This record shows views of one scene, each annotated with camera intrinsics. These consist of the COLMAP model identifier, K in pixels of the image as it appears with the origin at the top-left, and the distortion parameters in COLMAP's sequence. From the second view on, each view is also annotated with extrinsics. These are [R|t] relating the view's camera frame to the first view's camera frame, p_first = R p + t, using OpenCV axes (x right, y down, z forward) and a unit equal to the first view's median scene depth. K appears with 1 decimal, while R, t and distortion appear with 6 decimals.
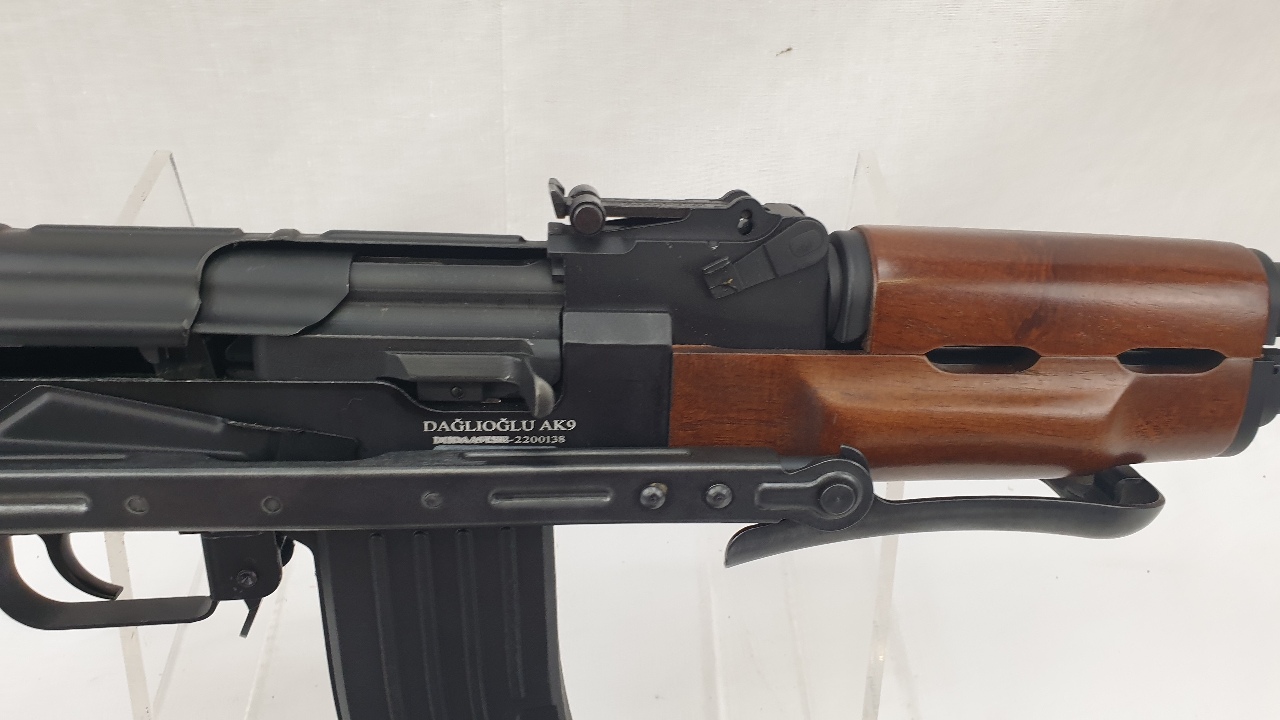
lens RADIAL K [[1077.8, 0, 676.5], [0, 1077.8, 355.6], [0, 0, 1]] dist [0.047141, -0.104275]
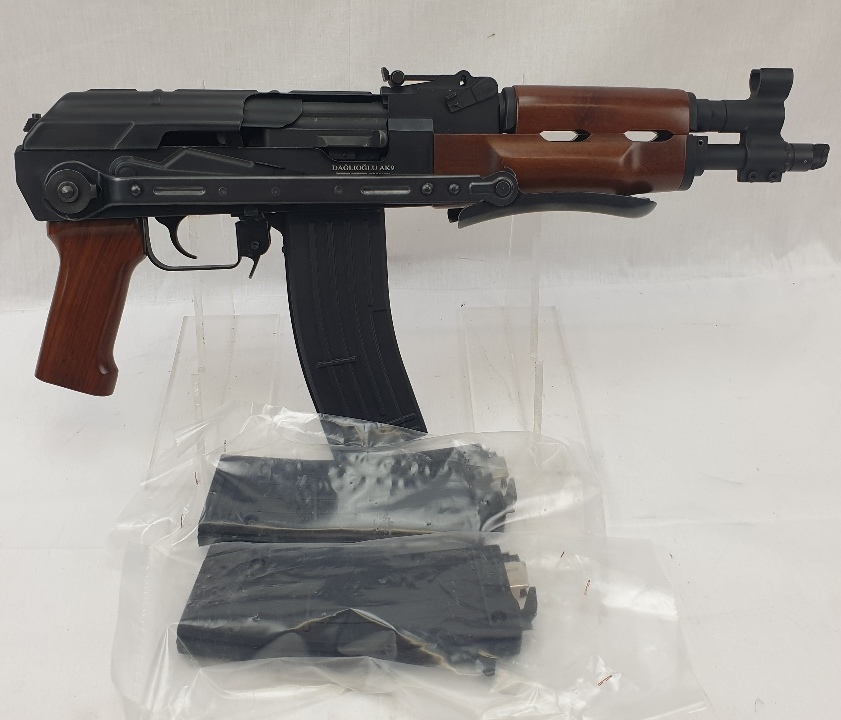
lens RADIAL K [[1071.8, 0, 420.5], [0, 1071.8, 360.0], [0, 0, 1]] dist [0.229898, -0.961649]
pose [[0.998794, -0.030706, -0.038315, 0.044055], [0.026808, 0.994786, -0.098402, 0.737007], [0.041137, 0.097256, 0.994409, -1.358075]]
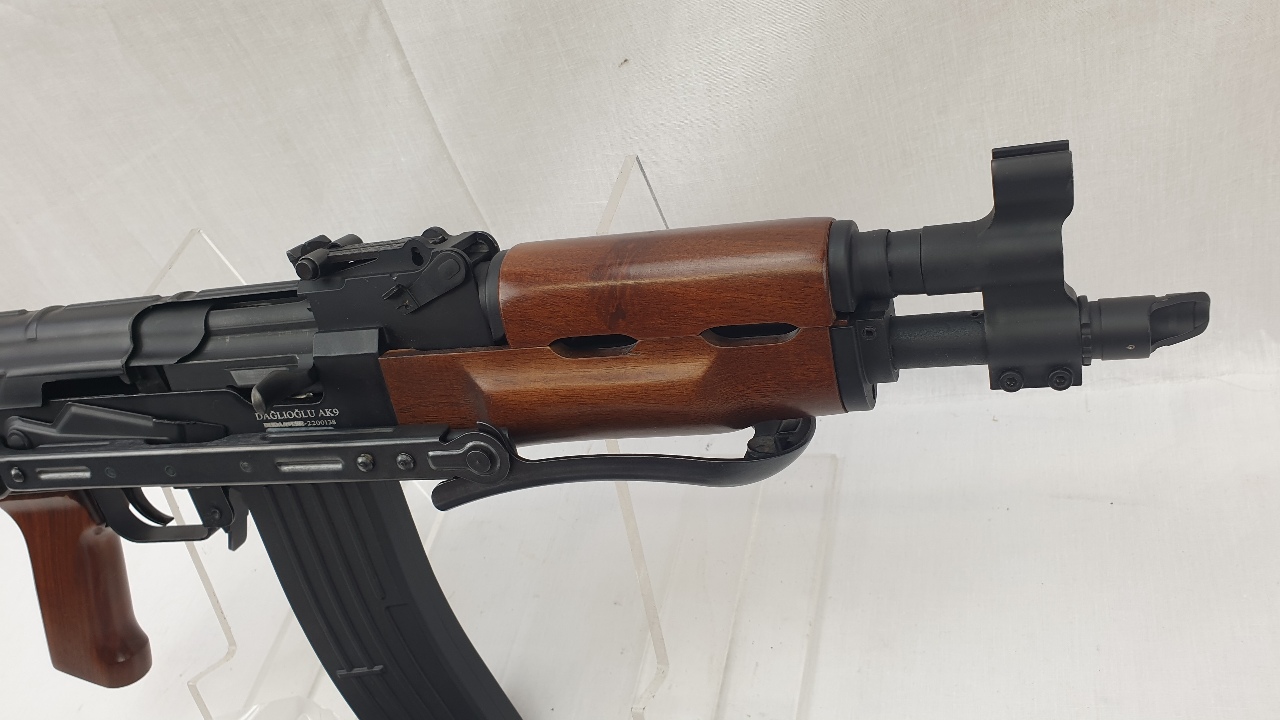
lens RADIAL K [[1052.6, 0, 644.3], [0, 1052.6, 335.2], [0, 0, 1]] dist [0.003691, -0.014379]
pose [[0.880488, -0.066784, -0.469340, 0.925828], [0.097688, 0.994340, 0.041776, -0.054678], [0.463894, -0.082633, 0.882029, -0.023902]]
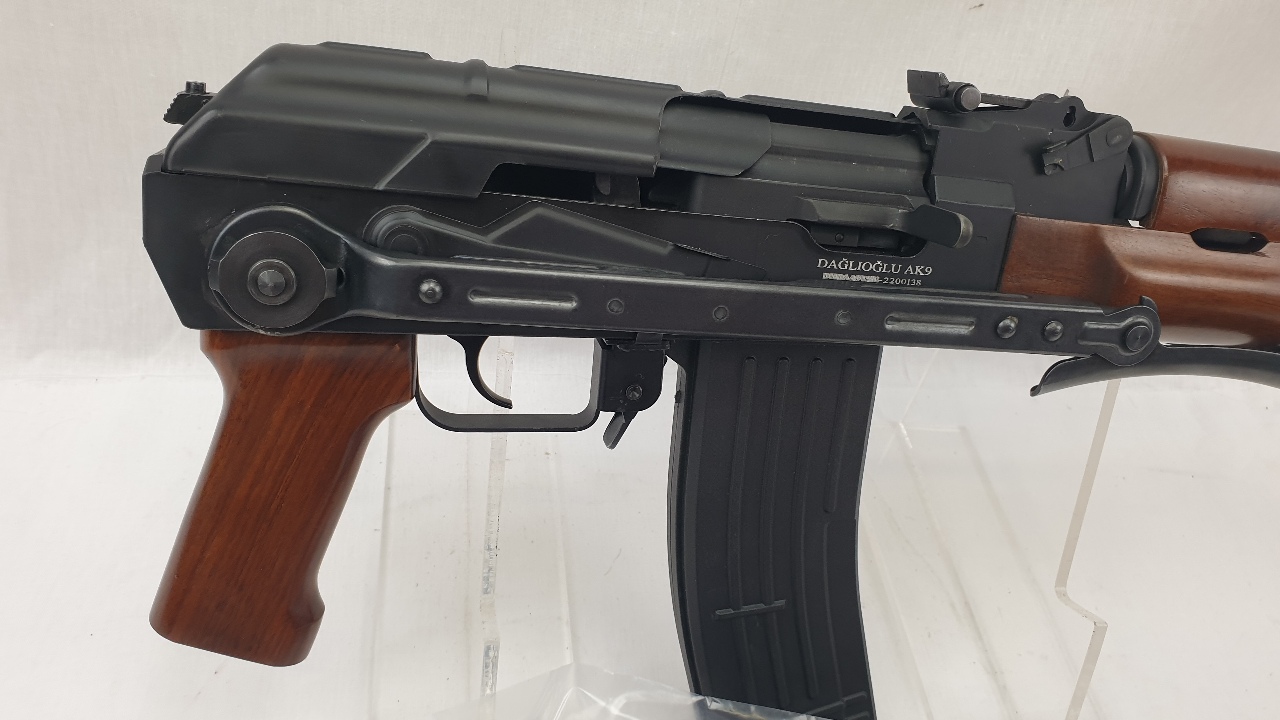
lens RADIAL K [[1052.6, 0, 644.3], [0, 1052.6, 335.2], [0, 0, 1]] dist [0.003691, -0.014379]
pose [[0.988532, 0.050468, 0.142326, -0.585531], [-0.047680, 0.998599, -0.022930, 0.181192], [-0.143283, 0.015881, 0.989554, -0.128039]]
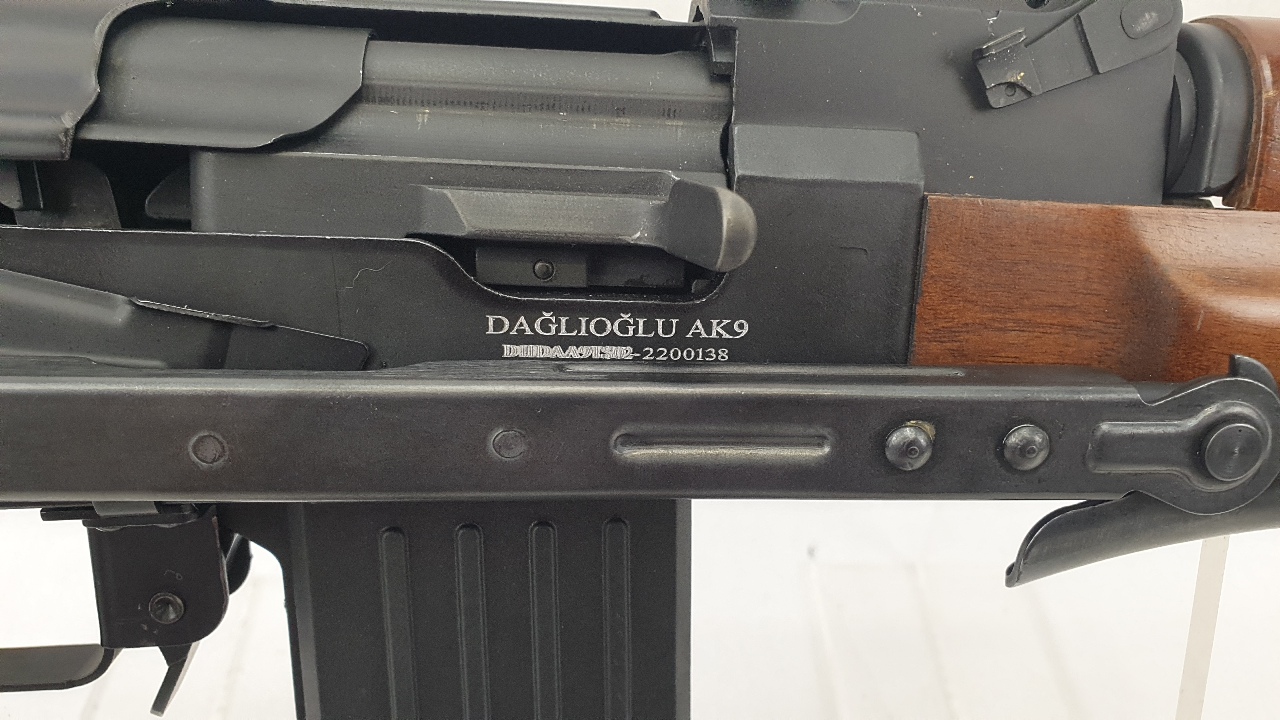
lens RADIAL K [[1052.6, 0, 644.3], [0, 1052.6, 335.2], [0, 0, 1]] dist [0.003691, -0.014379]
pose [[0.999992, 0.002170, 0.003269, -0.153067], [-0.001814, 0.994446, -0.105235, 0.127957], [-0.003480, 0.105228, 0.994442, 0.454147]]
